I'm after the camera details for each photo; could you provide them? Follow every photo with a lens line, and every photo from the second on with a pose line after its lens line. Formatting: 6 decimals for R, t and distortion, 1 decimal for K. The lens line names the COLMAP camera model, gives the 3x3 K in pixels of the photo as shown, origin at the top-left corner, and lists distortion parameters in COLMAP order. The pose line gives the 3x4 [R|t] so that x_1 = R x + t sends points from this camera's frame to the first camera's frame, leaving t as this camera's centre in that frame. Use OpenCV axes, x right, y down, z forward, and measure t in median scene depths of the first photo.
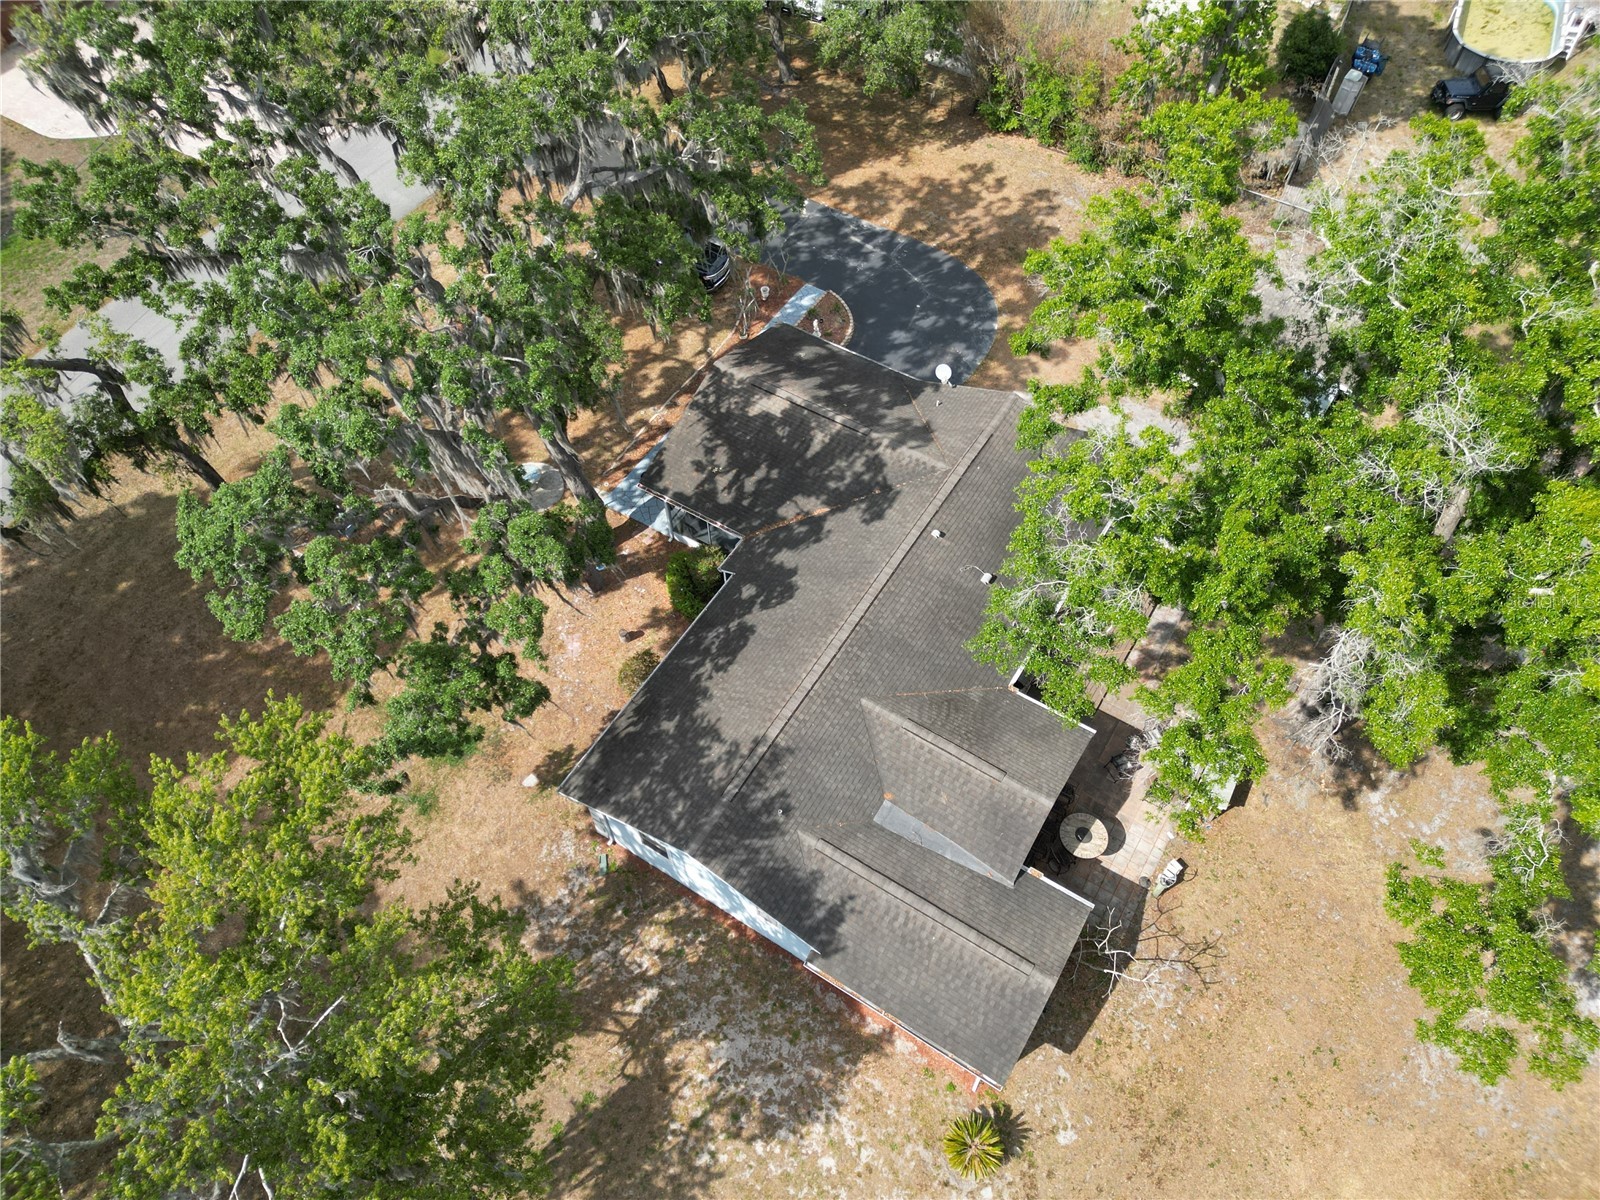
lens RADIAL K [[1119.4, 0, 783.7], [0, 1119.4, 598.4], [0, 0, 1]] dist [0.068260, -0.065028]
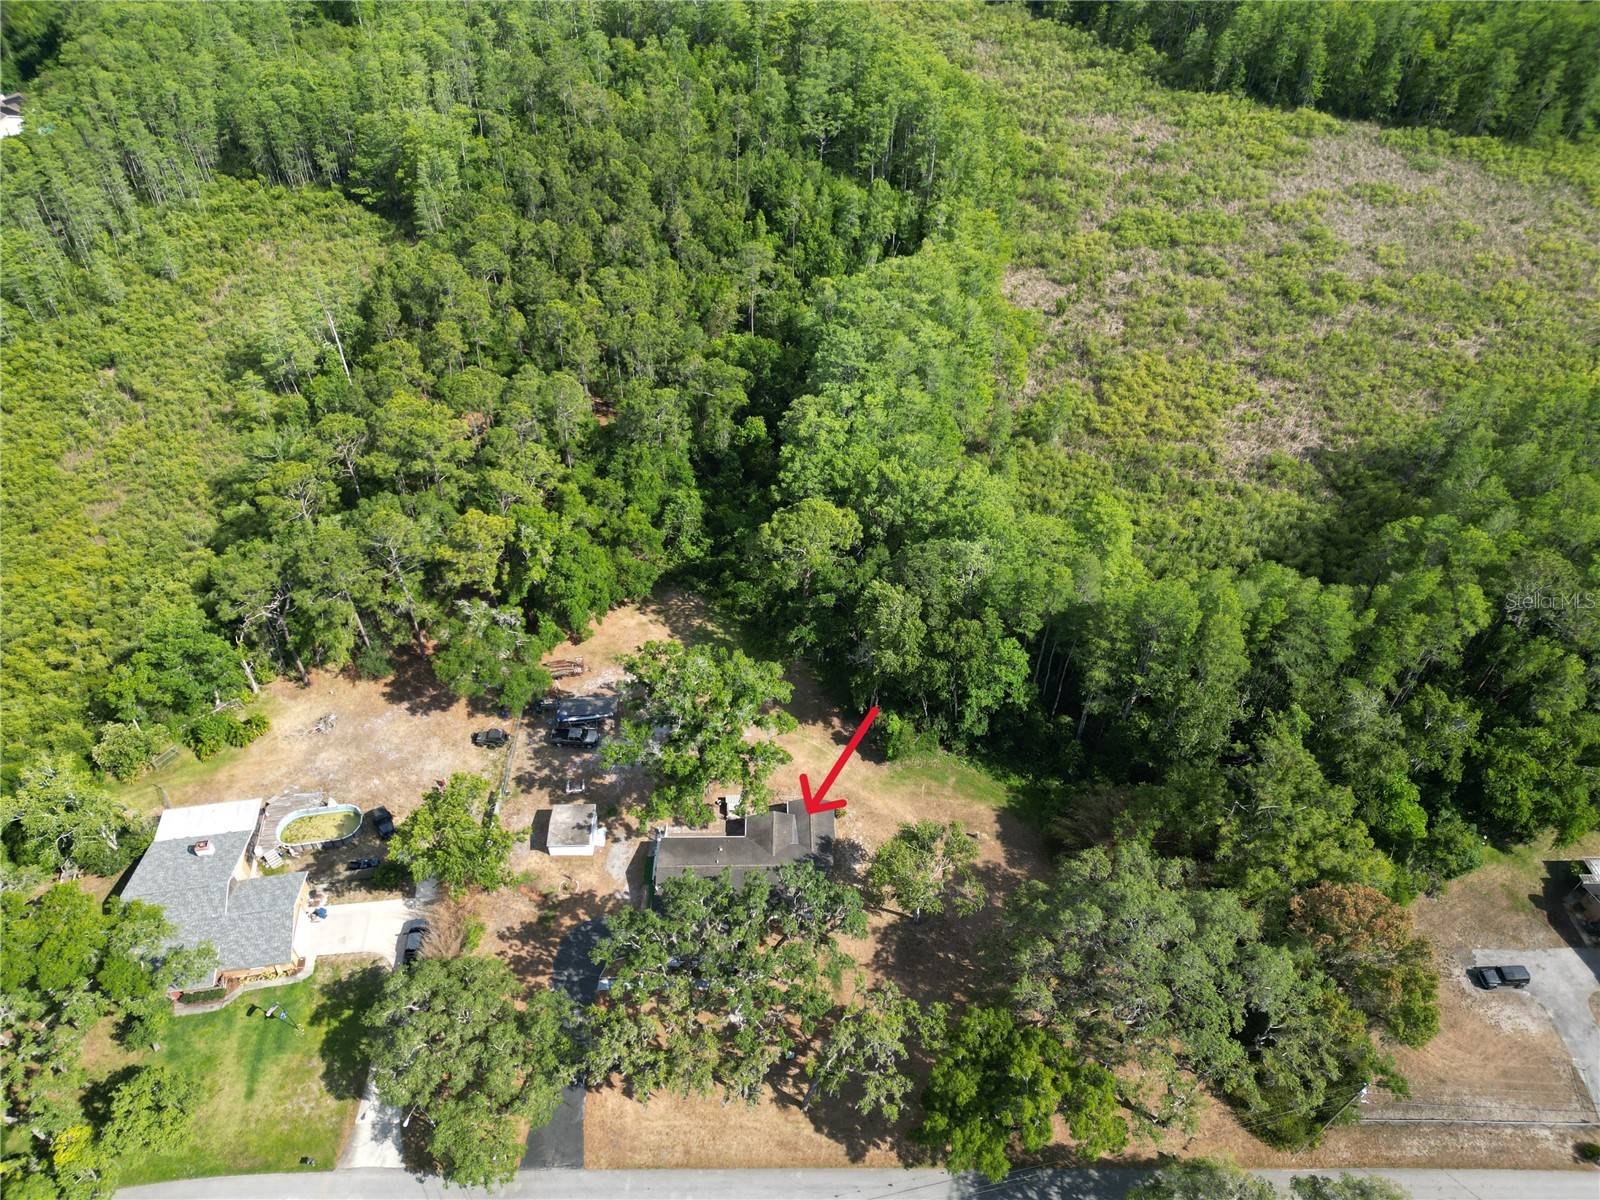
lens RADIAL K [[1119.4, 0, 783.7], [0, 1119.4, 598.4], [0, 0, 1]] dist [0.068260, -0.065028]
pose [[-0.538162, -0.572638, 0.618439, -1.729099], [0.699936, 0.105131, 0.706425, -2.547045], [-0.469543, 0.813040, 0.344233, -1.007267]]
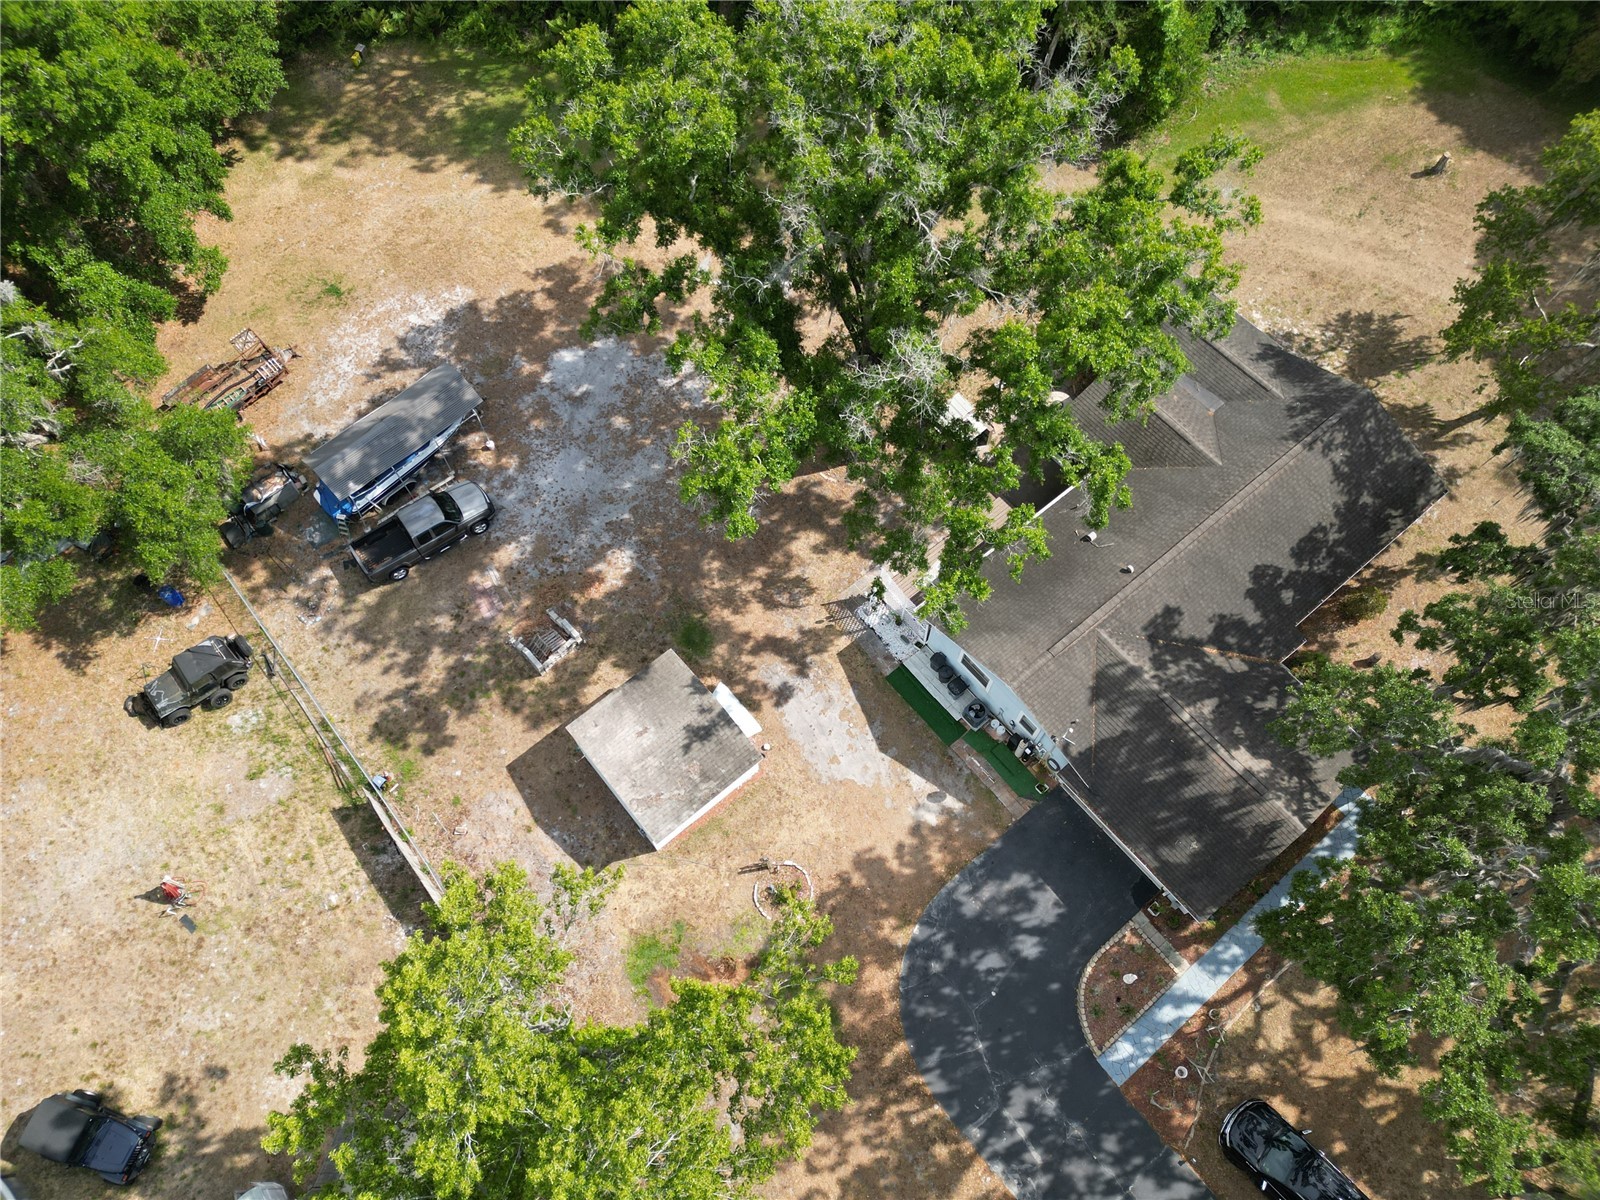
lens RADIAL K [[1119.4, 0, 783.7], [0, 1119.4, 598.4], [0, 0, 1]] dist [0.068260, -0.065028]
pose [[-0.950552, -0.267805, 0.157261, 0.294643], [0.272129, -0.474225, 0.837291, -1.193268], [-0.149654, 0.838684, 0.523653, 0.470922]]
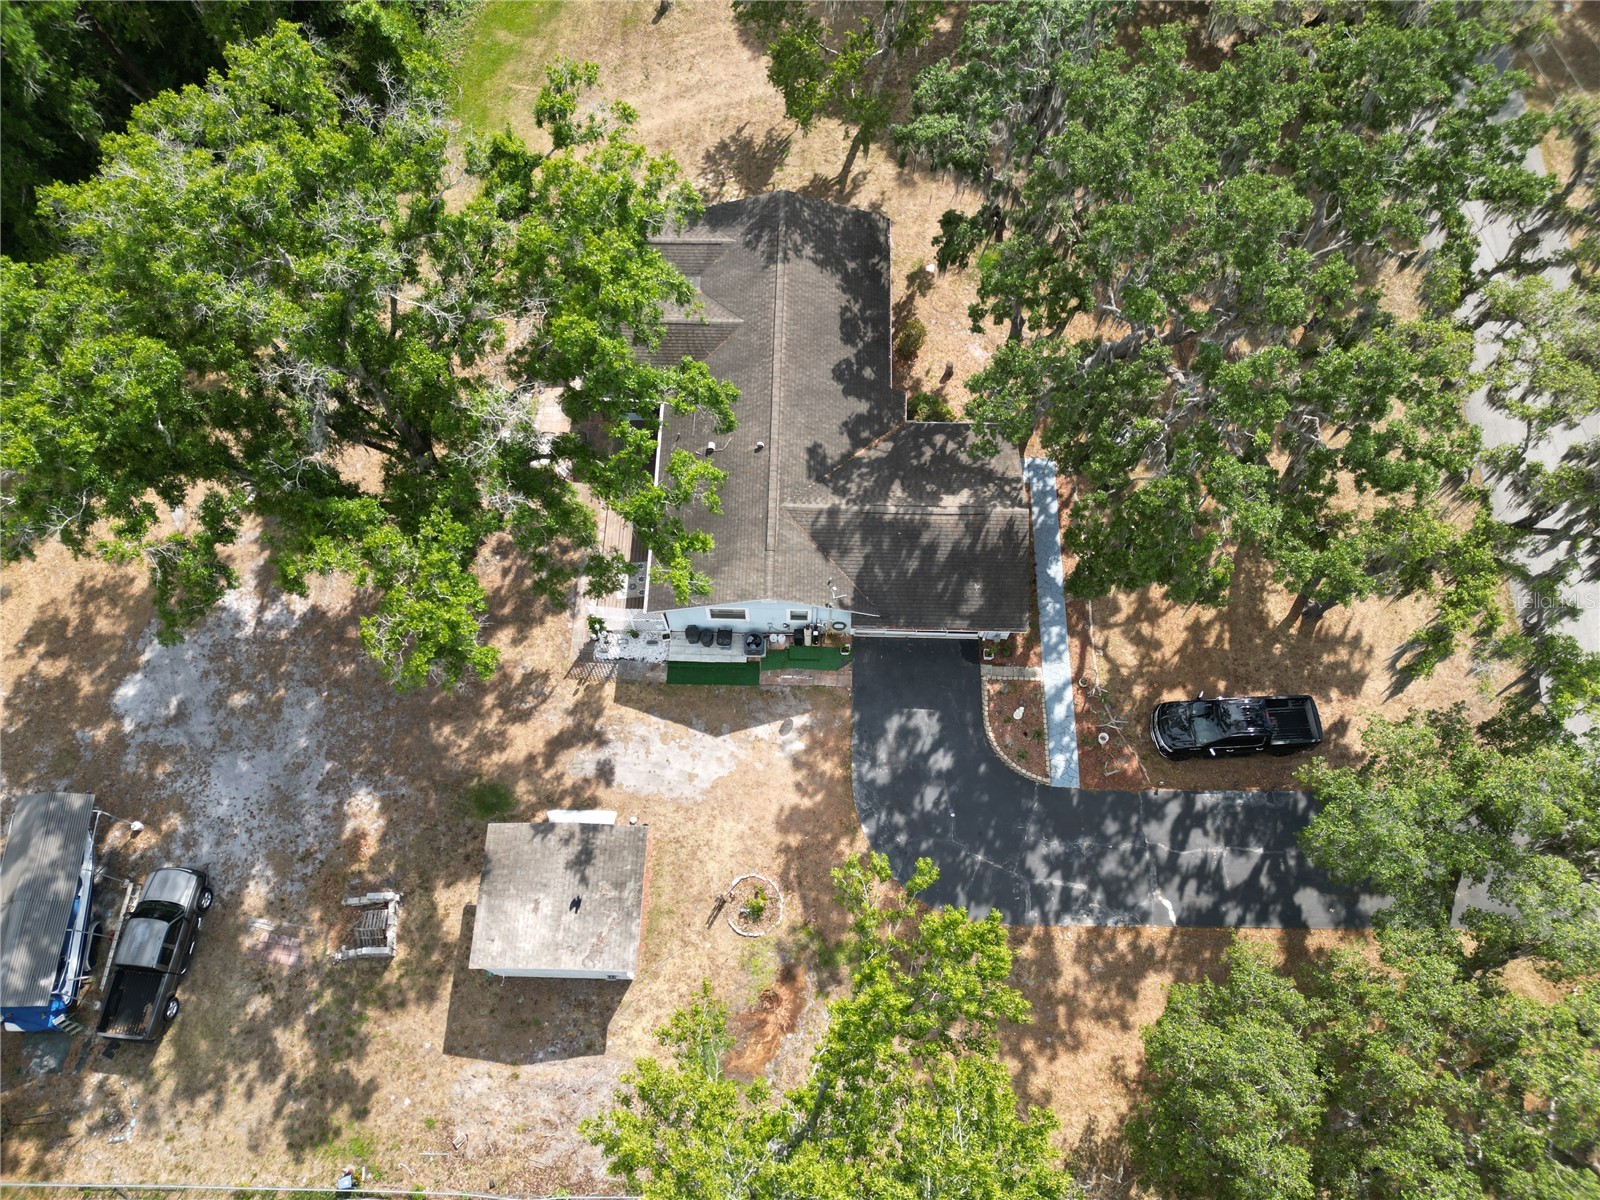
lens RADIAL K [[1119.4, 0, 783.7], [0, 1119.4, 598.4], [0, 0, 1]] dist [0.068260, -0.065028]
pose [[-0.858566, 0.479507, -0.181484, 0.433288], [-0.405474, -0.418406, 0.812728, -1.185040], [0.313775, 0.771368, 0.553657, 0.459753]]
